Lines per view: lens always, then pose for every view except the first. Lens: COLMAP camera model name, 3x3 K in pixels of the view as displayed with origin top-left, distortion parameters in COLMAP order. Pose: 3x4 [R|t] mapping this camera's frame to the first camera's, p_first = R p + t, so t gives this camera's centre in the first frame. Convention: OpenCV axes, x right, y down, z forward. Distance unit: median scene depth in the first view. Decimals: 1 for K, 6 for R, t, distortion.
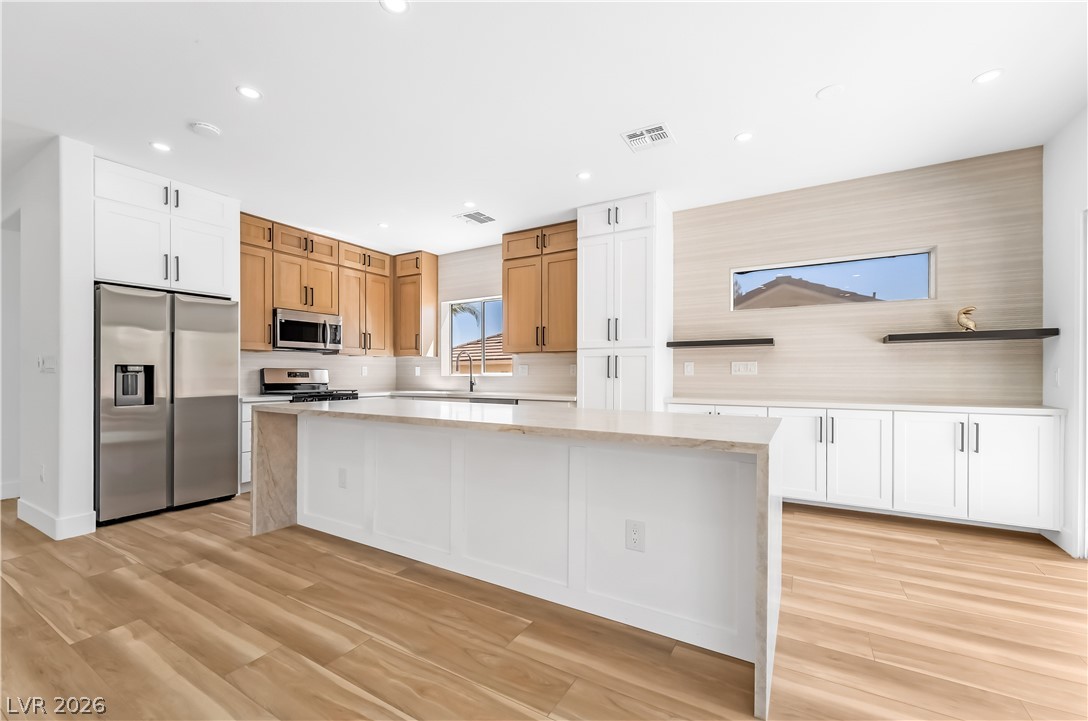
lens RADIAL K [[449.5, 0, 538.3], [0, 449.5, 372.7], [0, 0, 1]] dist [0.011529, -0.000260]
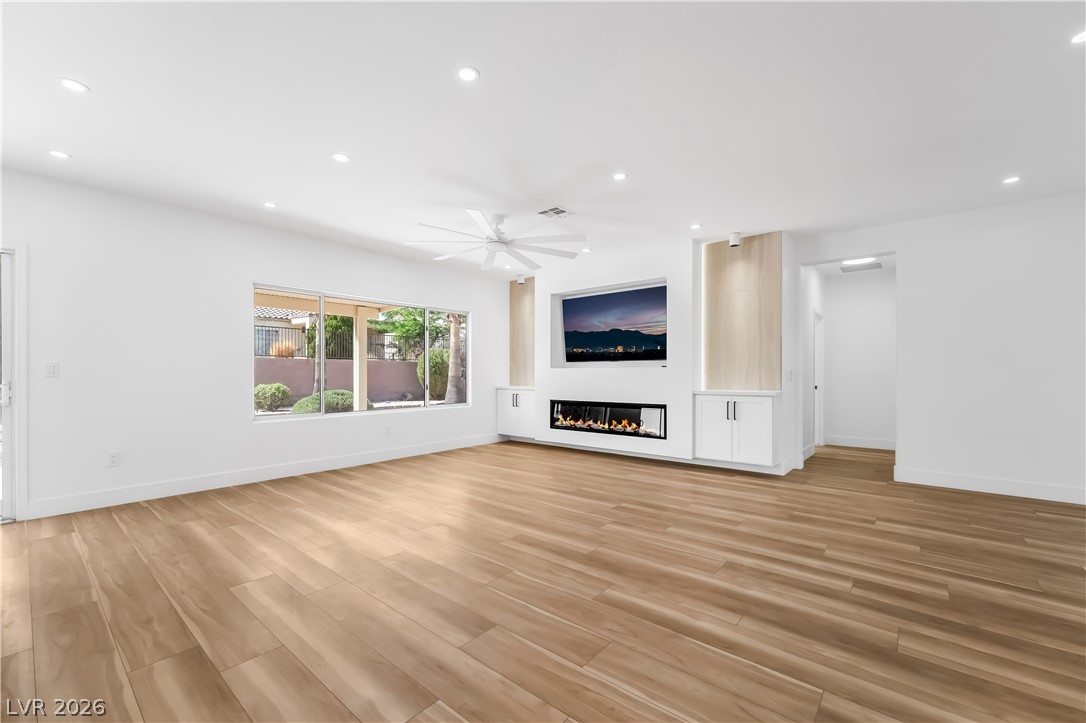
lens RADIAL K [[448.7, 0, 537.3], [0, 448.7, 373.7], [0, 0, 1]] dist [0.011529, -0.000260]
pose [[-0.983989, 0.000947, 0.178225, -0.825277], [0.000459, 0.999996, -0.002783, 0.004040], [-0.178227, -0.002657, -0.983986, 1.087638]]
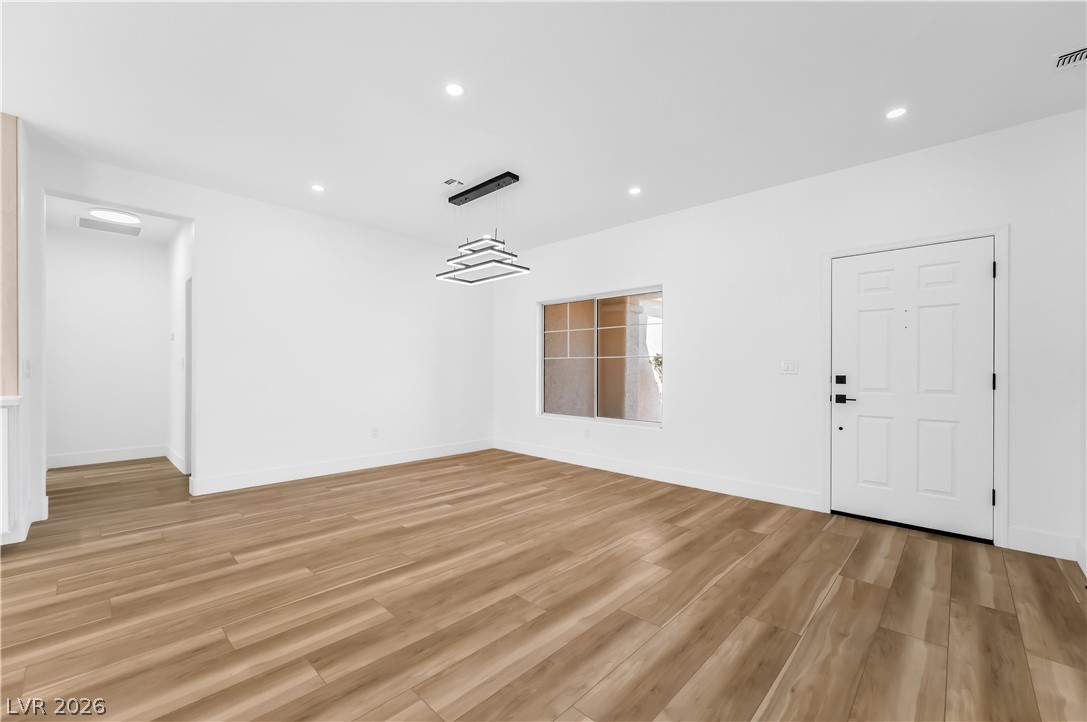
lens RADIAL K [[431.7, 0, 537.8], [0, 431.7, 372.7], [0, 0, 1]] dist [0.003235, -0.000101]
pose [[-0.230593, 0.000808, -0.973050, -0.772226], [-0.007446, 0.999969, 0.002595, 0.001614], [0.973022, 0.007844, -0.230580, 0.619297]]
